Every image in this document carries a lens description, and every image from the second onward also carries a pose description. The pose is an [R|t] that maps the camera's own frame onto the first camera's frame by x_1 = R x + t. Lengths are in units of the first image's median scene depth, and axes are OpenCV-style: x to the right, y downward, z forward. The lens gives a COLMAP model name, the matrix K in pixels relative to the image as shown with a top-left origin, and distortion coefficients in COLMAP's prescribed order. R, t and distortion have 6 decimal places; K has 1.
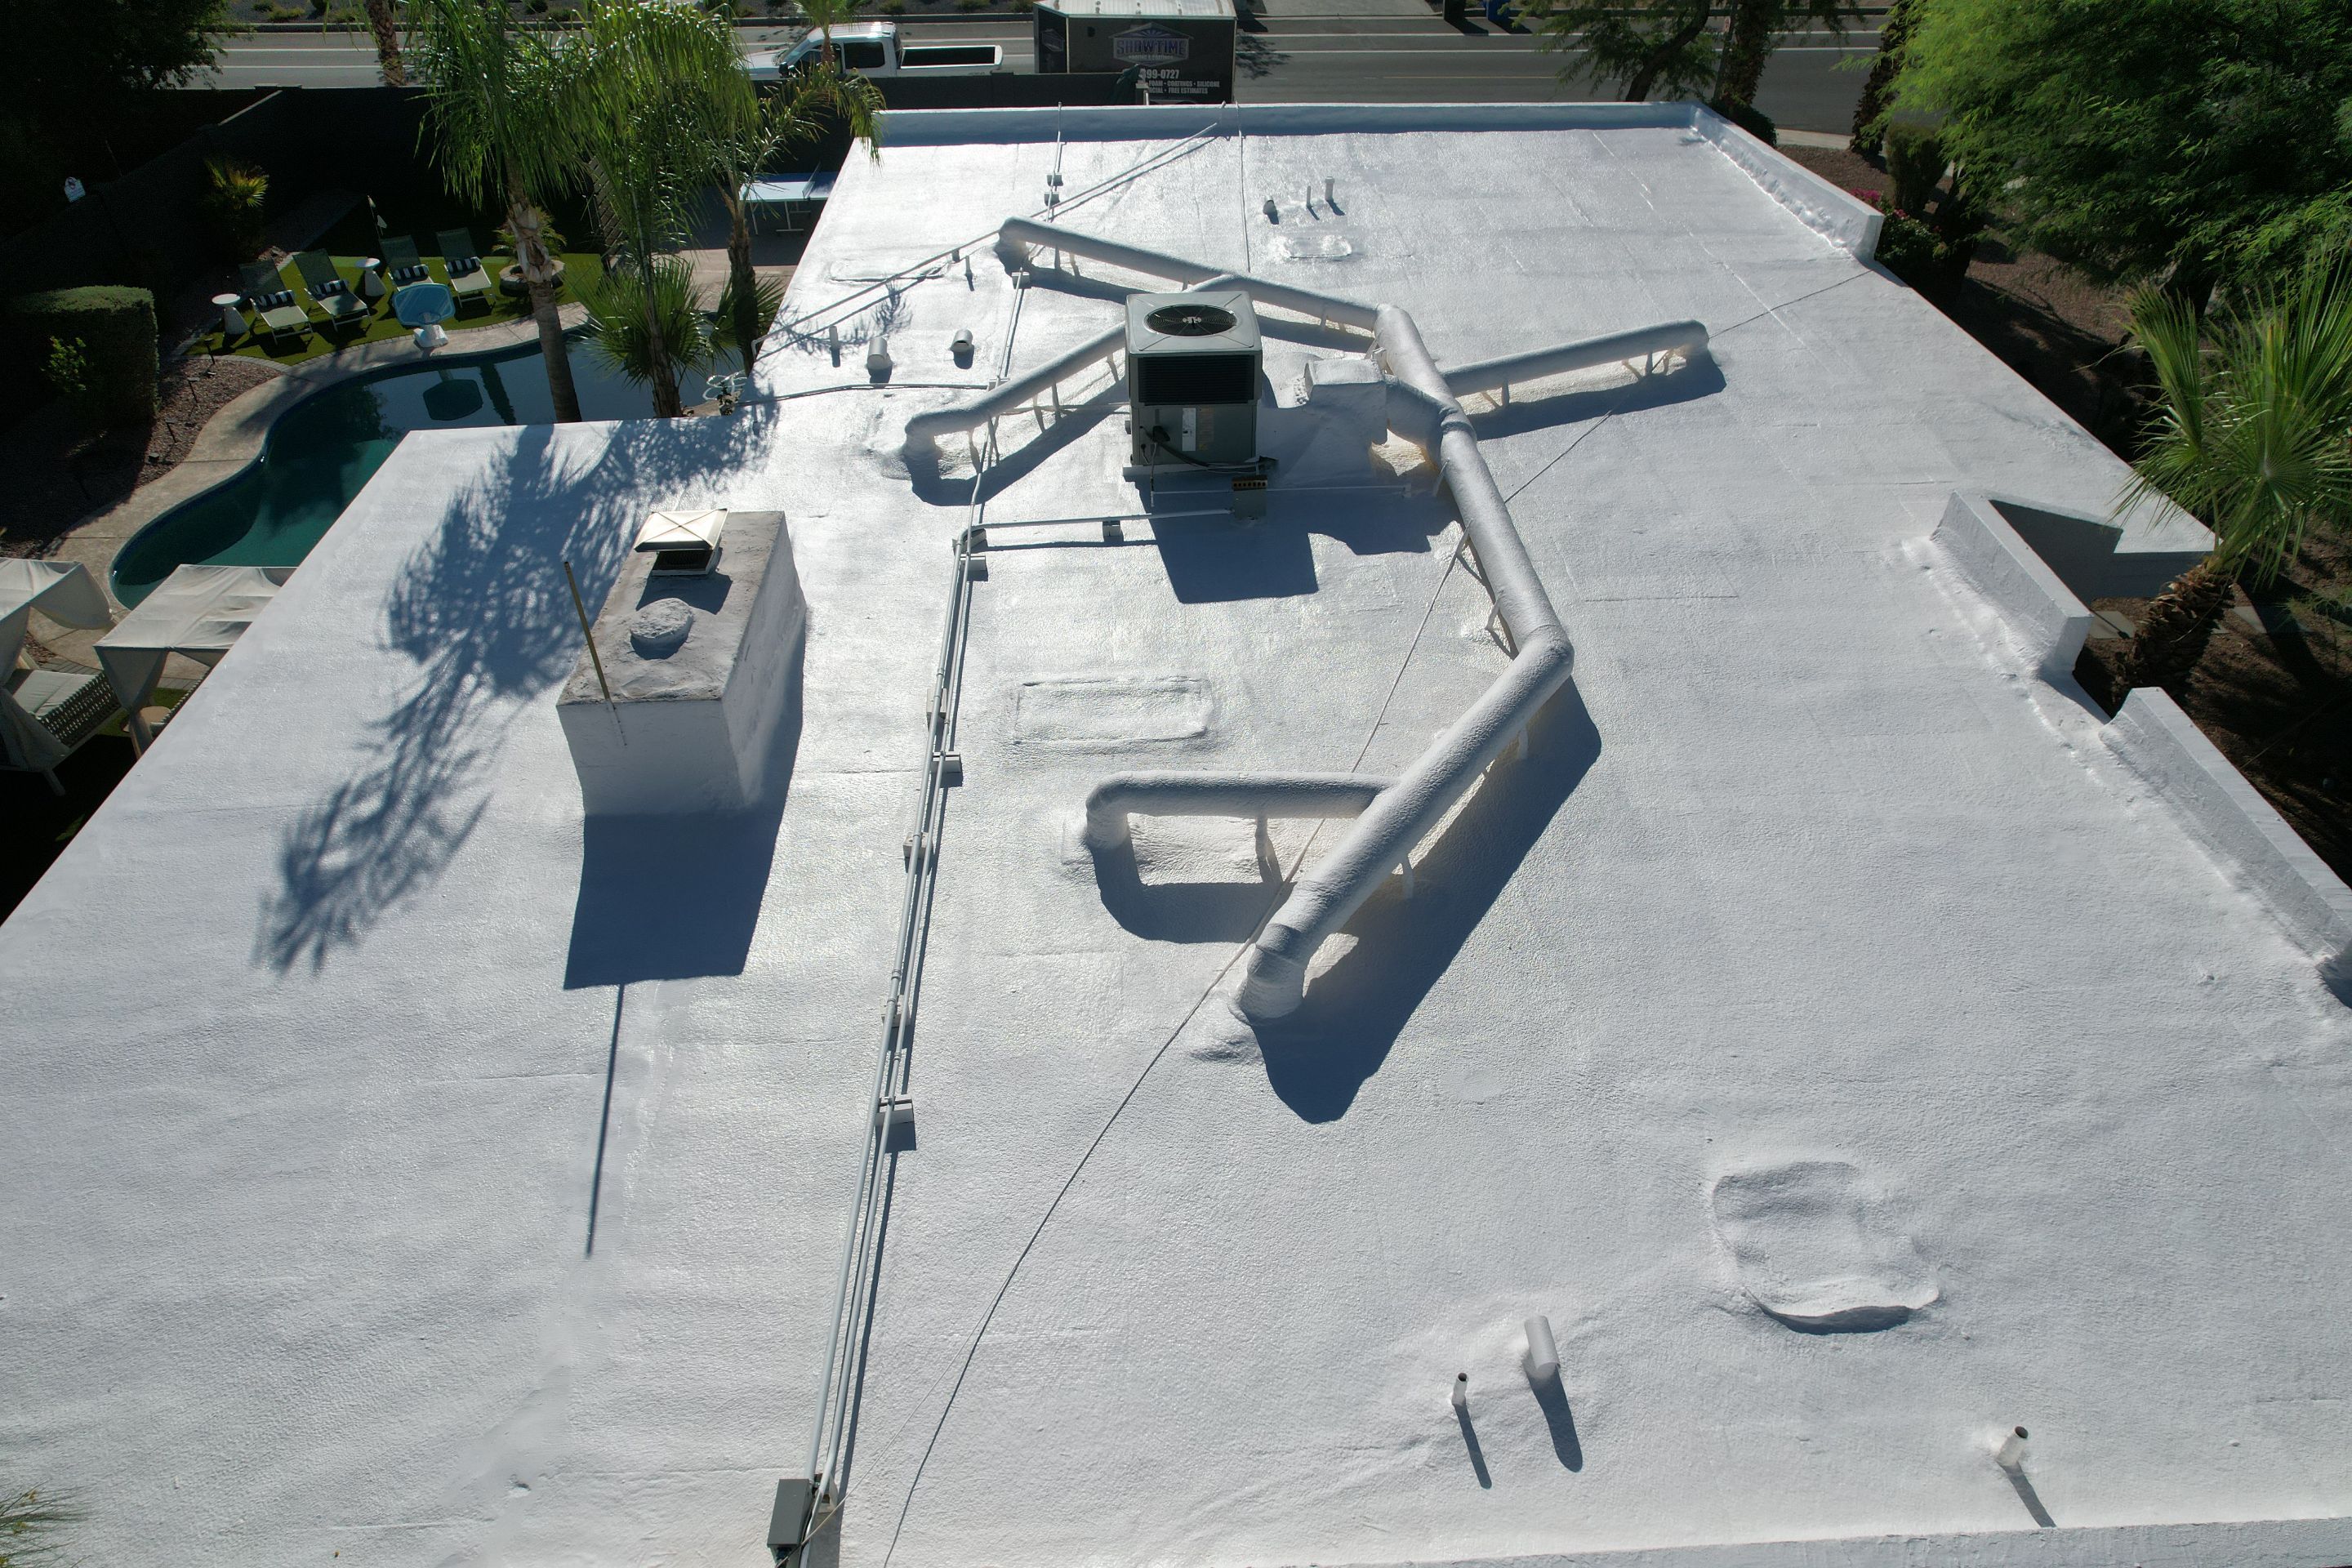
lens RADIAL K [[1497.8, 0, 1171.7], [0, 1497.8, 807.6], [0, 0, 1]] dist [-0.077217, 0.066862]
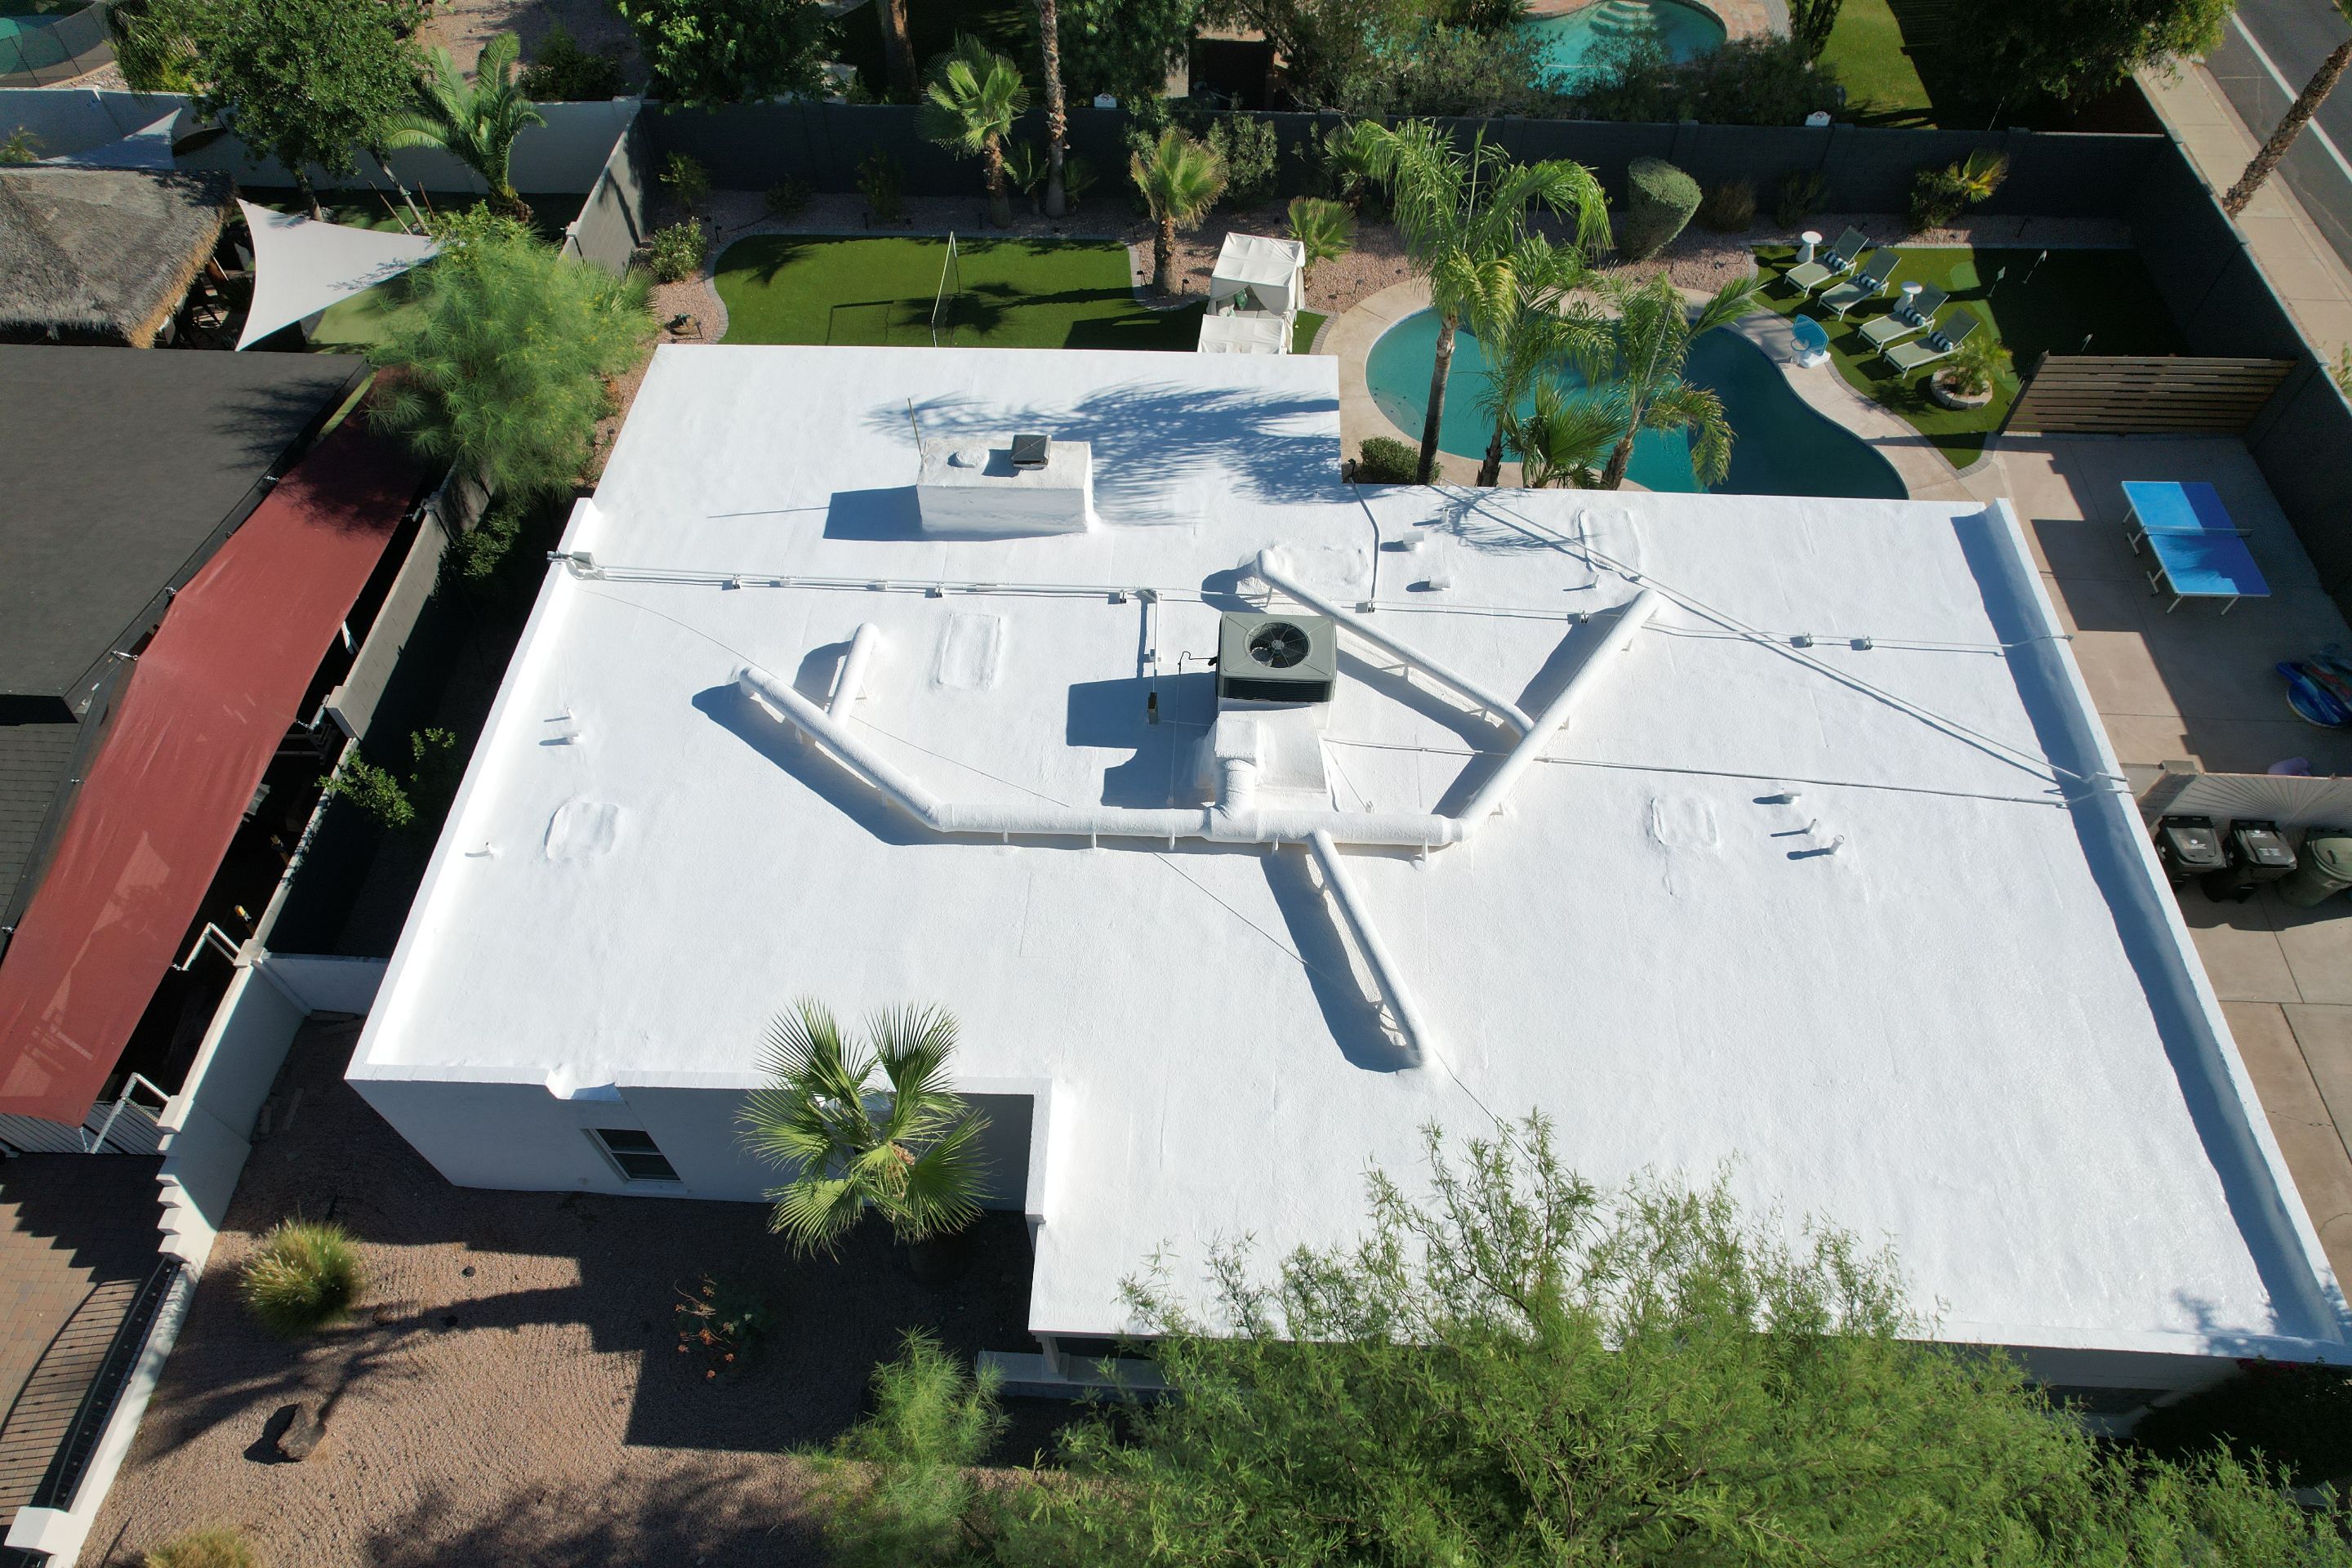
lens RADIAL K [[1497.8, 0, 1171.7], [0, 1497.8, 807.6], [0, 0, 1]] dist [-0.077217, 0.066862]
pose [[-0.090902, 0.813312, -0.574683, 1.058403], [-0.620381, 0.405169, 0.671540, -1.256677], [0.779015, 0.417567, 0.467732, 0.312243]]
